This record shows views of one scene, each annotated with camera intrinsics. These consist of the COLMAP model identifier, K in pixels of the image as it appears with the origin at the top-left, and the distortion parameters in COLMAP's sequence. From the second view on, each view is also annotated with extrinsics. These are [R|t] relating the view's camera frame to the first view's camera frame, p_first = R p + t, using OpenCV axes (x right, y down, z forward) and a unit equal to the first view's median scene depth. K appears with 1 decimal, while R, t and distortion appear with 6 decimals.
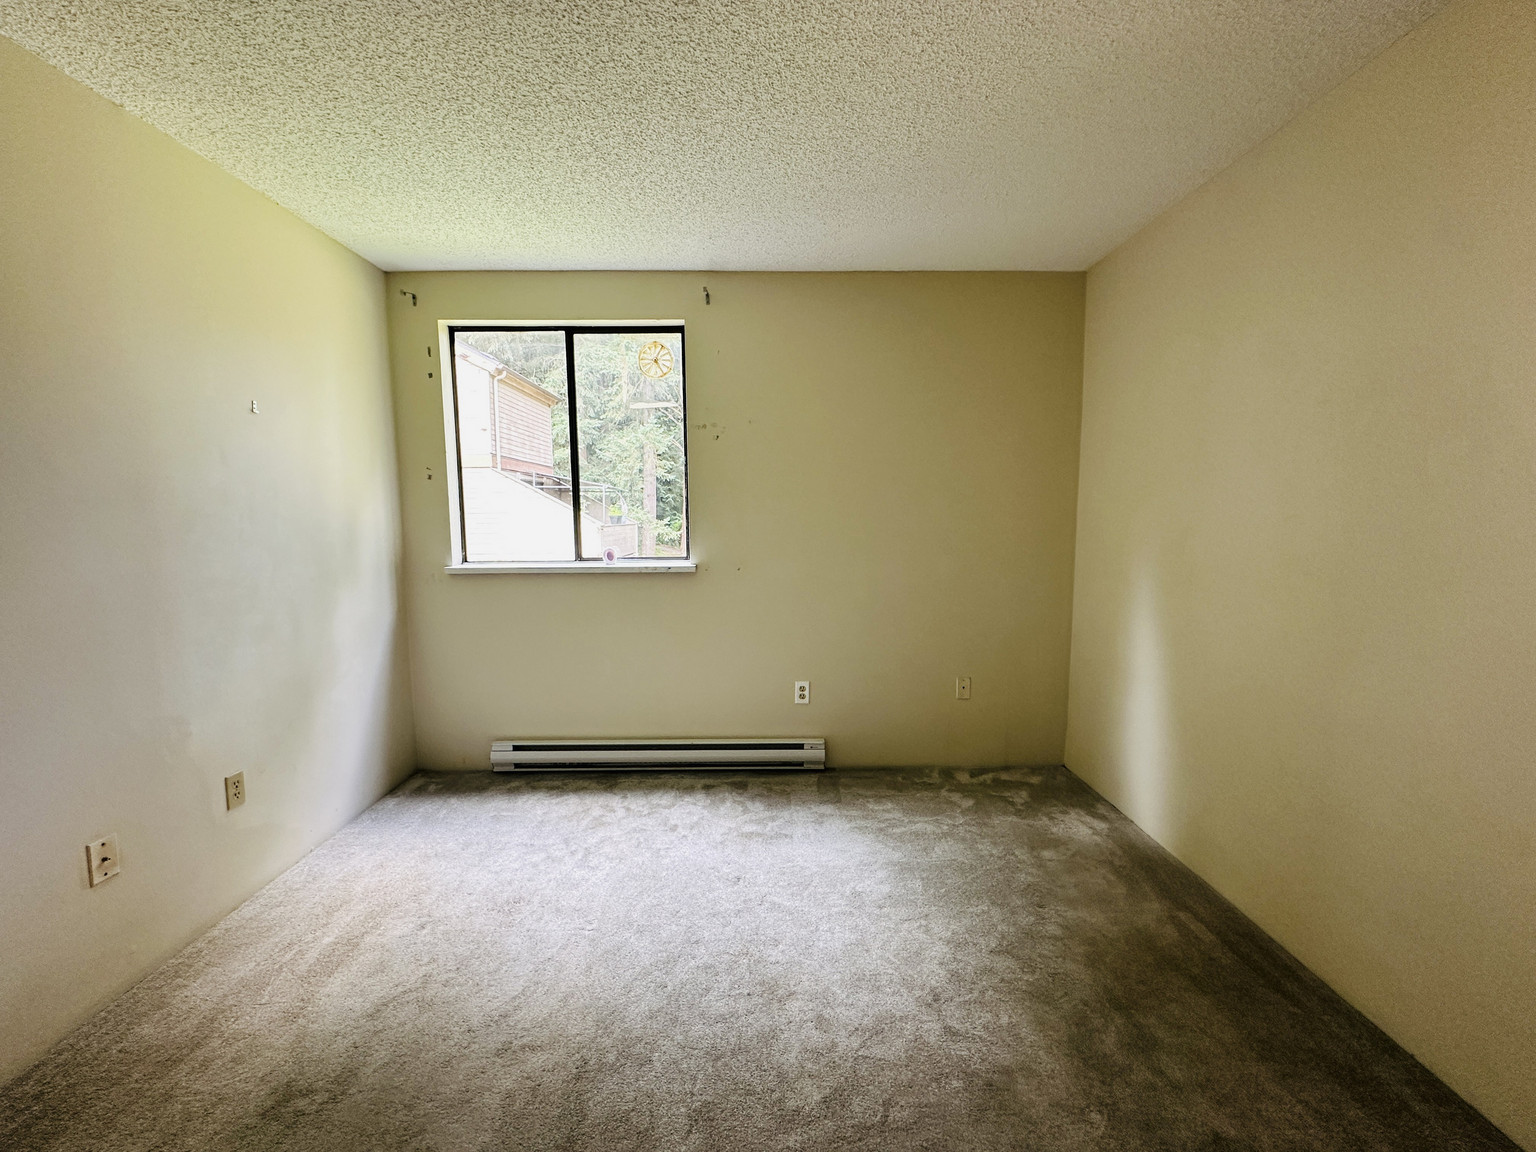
lens RADIAL K [[612.8, 0, 771.1], [0, 612.8, 565.7], [0, 0, 1]] dist [-0.001284, 0.000568]
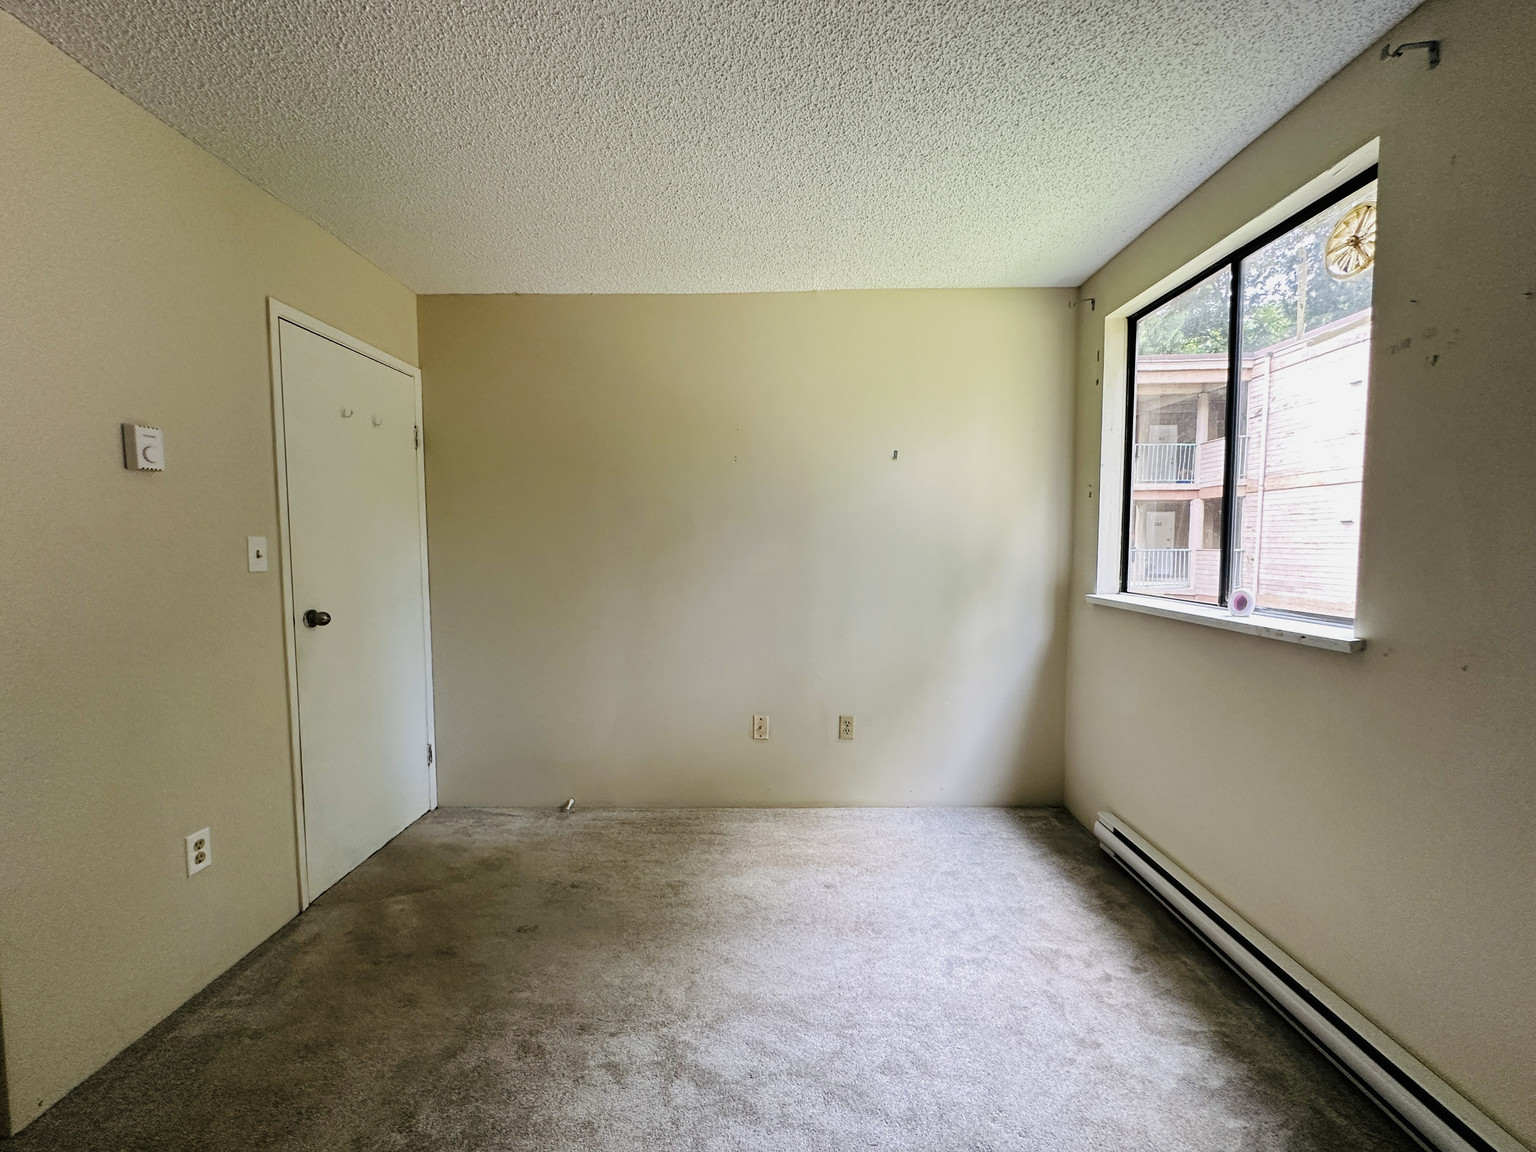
lens RADIAL K [[612.8, 0, 762.9], [0, 612.8, 570.2], [0, 0, 1]] dist [-0.001284, 0.000568]
pose [[-0.017862, 0.055843, -0.998280, 0.438753], [-0.085968, 0.994656, 0.057178, -0.052314], [0.996138, 0.086841, -0.012966, 0.646294]]
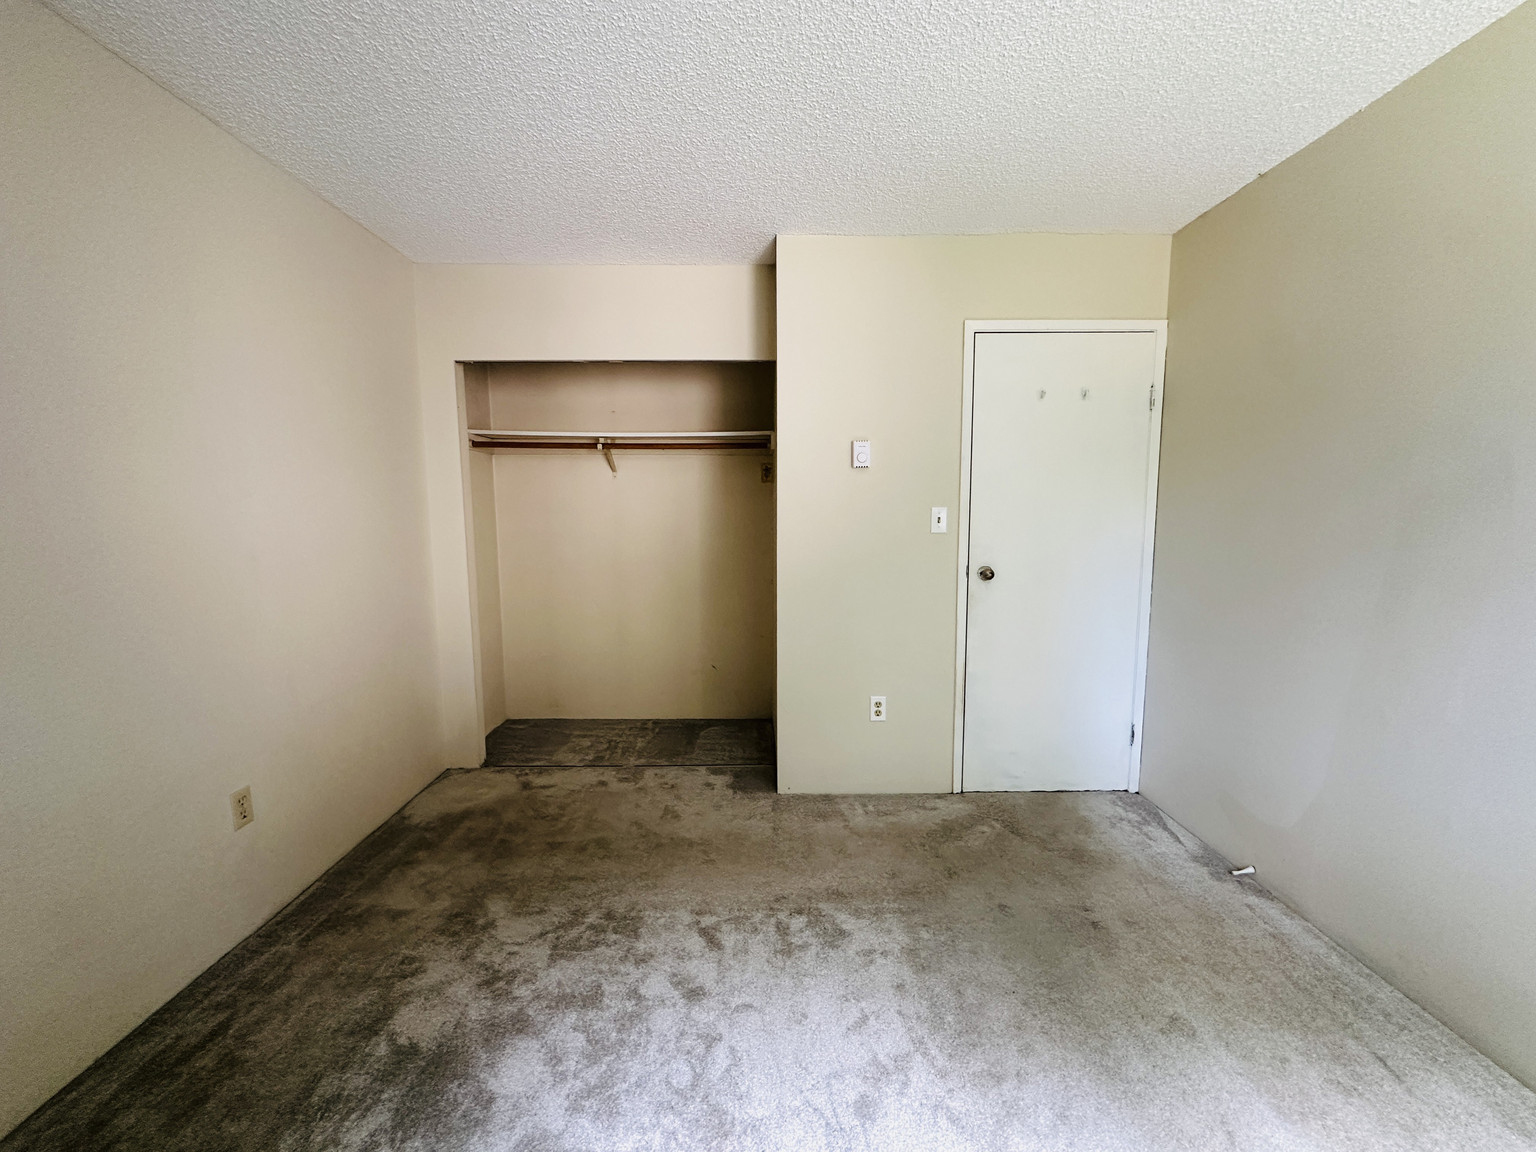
lens RADIAL K [[612.8, 0, 771.8], [0, 612.8, 571.7], [0, 0, 1]] dist [-0.001284, 0.000568]
pose [[-0.999869, 0.011818, -0.011049, -0.029170], [0.009469, 0.981226, 0.192630, -0.092989], [0.013118, 0.192500, -0.981209, 1.053663]]
